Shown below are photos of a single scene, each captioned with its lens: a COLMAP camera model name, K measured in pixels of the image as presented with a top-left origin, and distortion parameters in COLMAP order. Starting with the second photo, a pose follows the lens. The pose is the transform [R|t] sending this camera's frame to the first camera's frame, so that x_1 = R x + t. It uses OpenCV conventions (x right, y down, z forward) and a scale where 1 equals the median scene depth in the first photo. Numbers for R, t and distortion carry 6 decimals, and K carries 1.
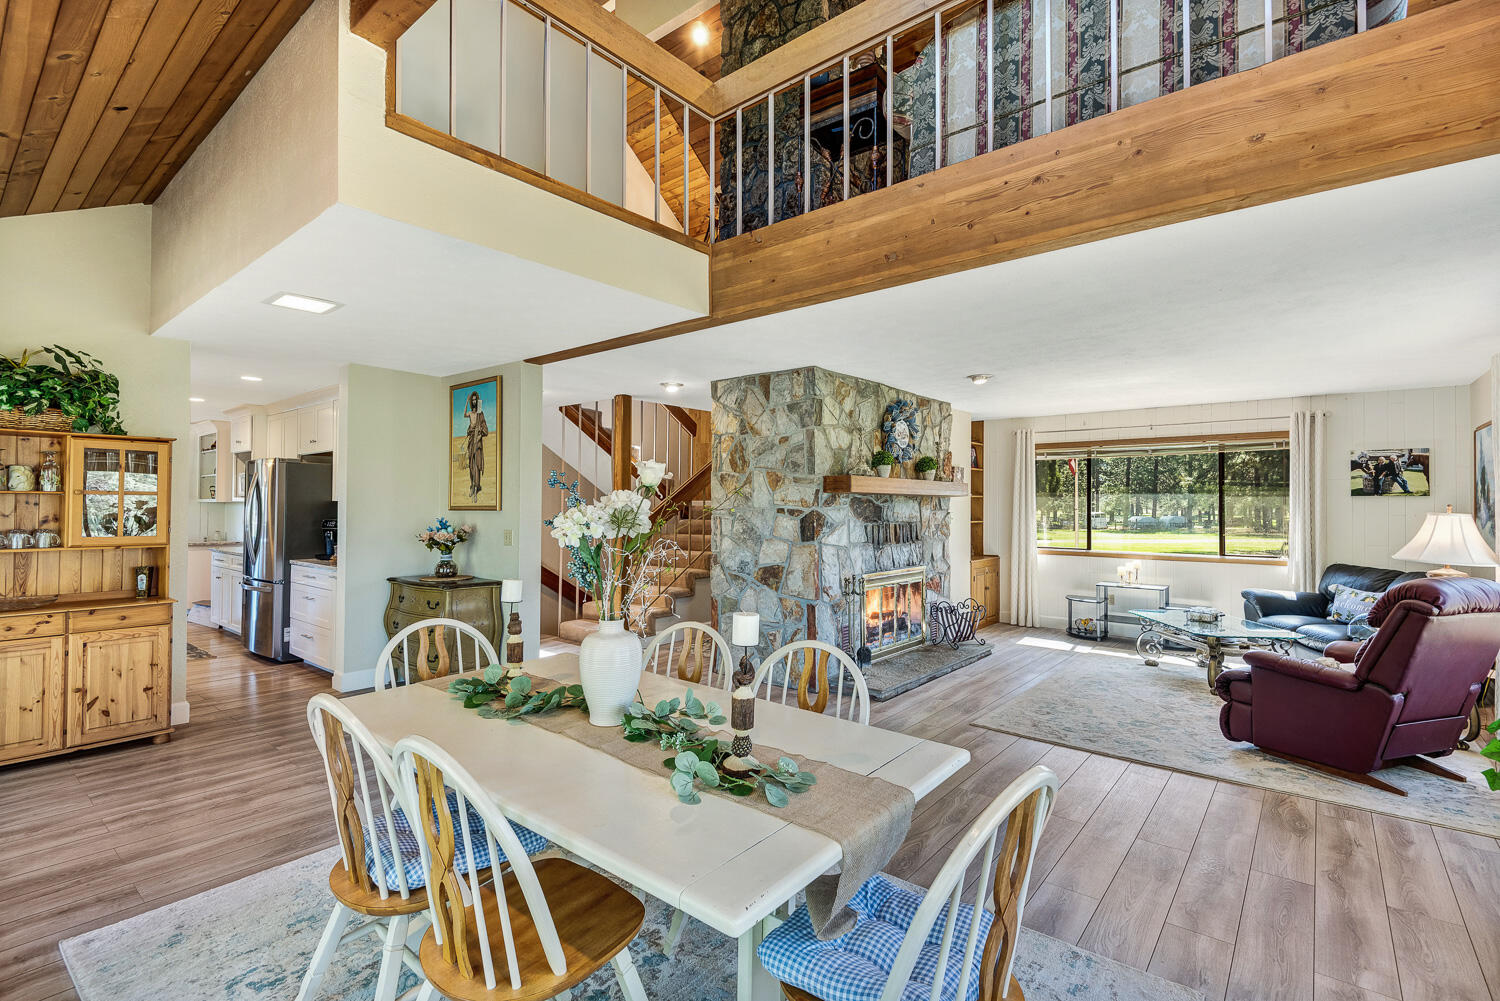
lens RADIAL K [[705.7, 0, 755.5], [0, 705.7, 496.0], [0, 0, 1]] dist [-0.000922, -0.000237]
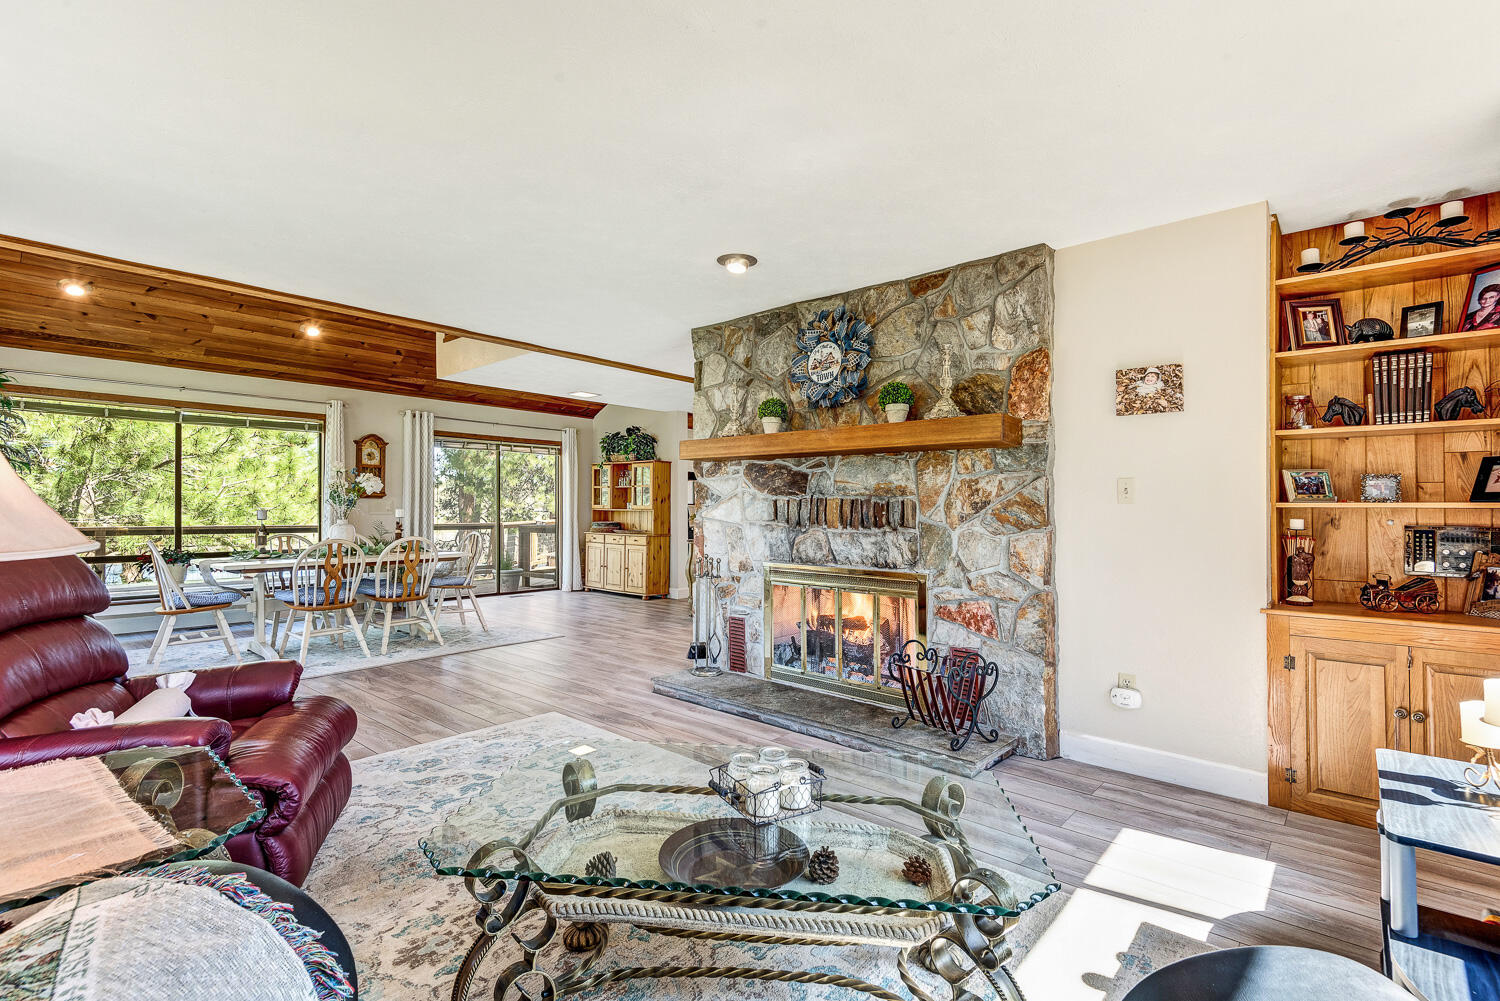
lens RADIAL K [[705.7, 0, 745.4], [0, 705.7, 508.4], [0, 0, 1]] dist [-0.000922, -0.000237]
pose [[-0.002922, -0.015087, -0.999882, 0.938570], [0.009261, 0.999843, -0.015113, 0.064425], [0.999953, -0.009304, -0.002781, 0.983060]]
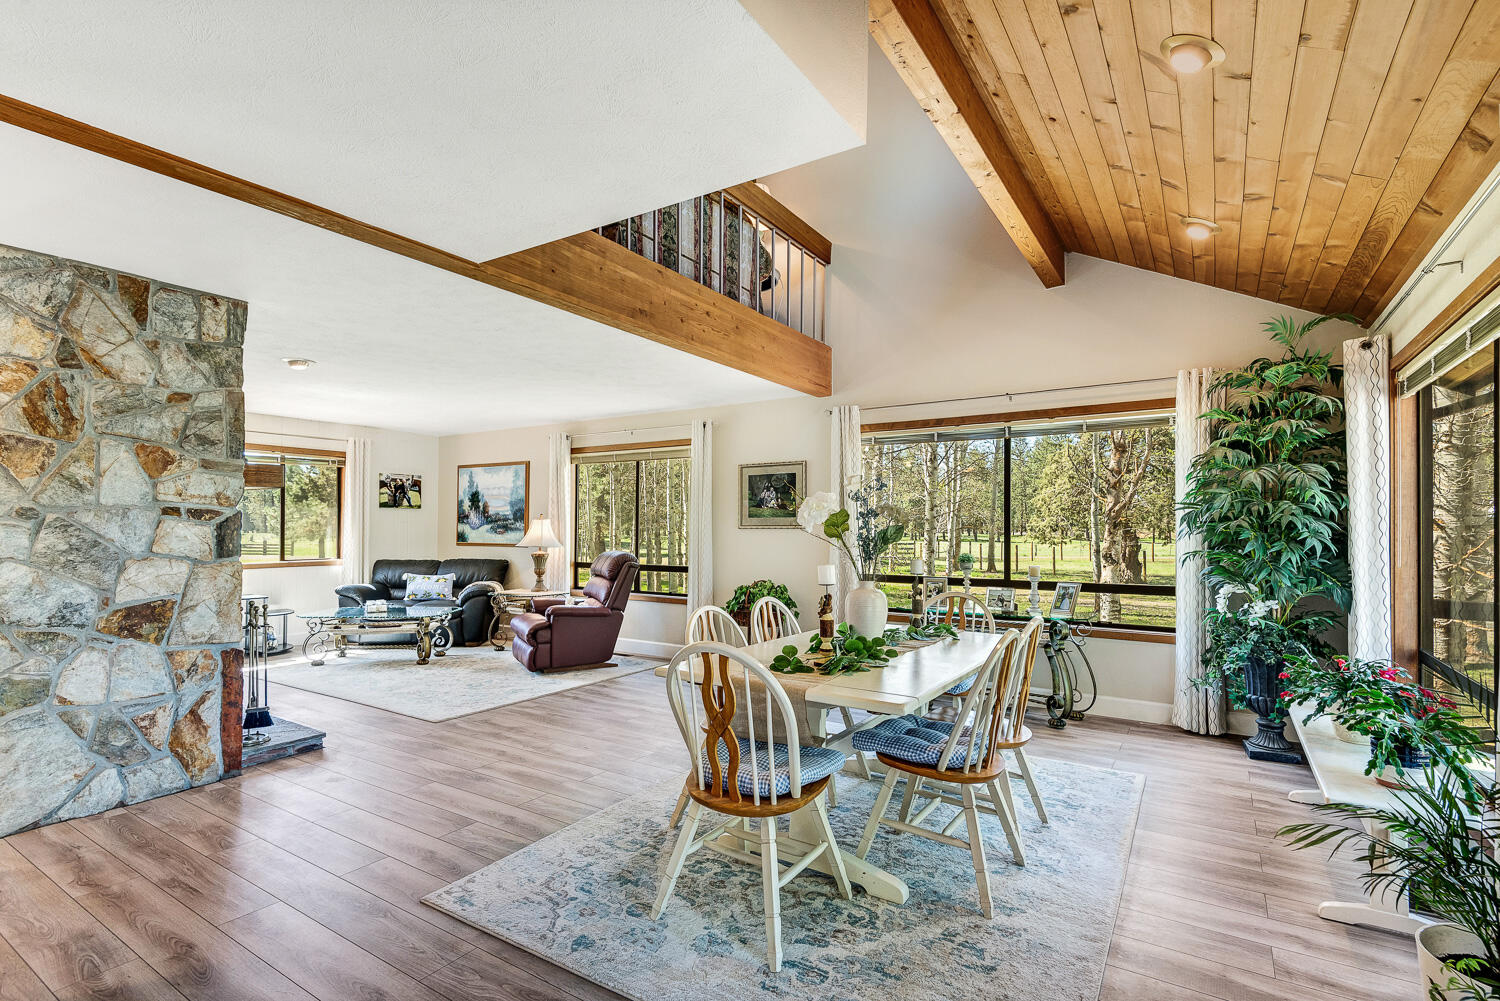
lens RADIAL K [[705.7, 0, 761.4], [0, 705.7, 510.1], [0, 0, 1]] dist [-0.000922, -0.000237]
pose [[-0.161276, 0.018099, 0.986743, -0.656590], [-0.013737, 0.999694, -0.020582, 0.025721], [-0.986814, -0.016874, -0.160978, 0.588741]]
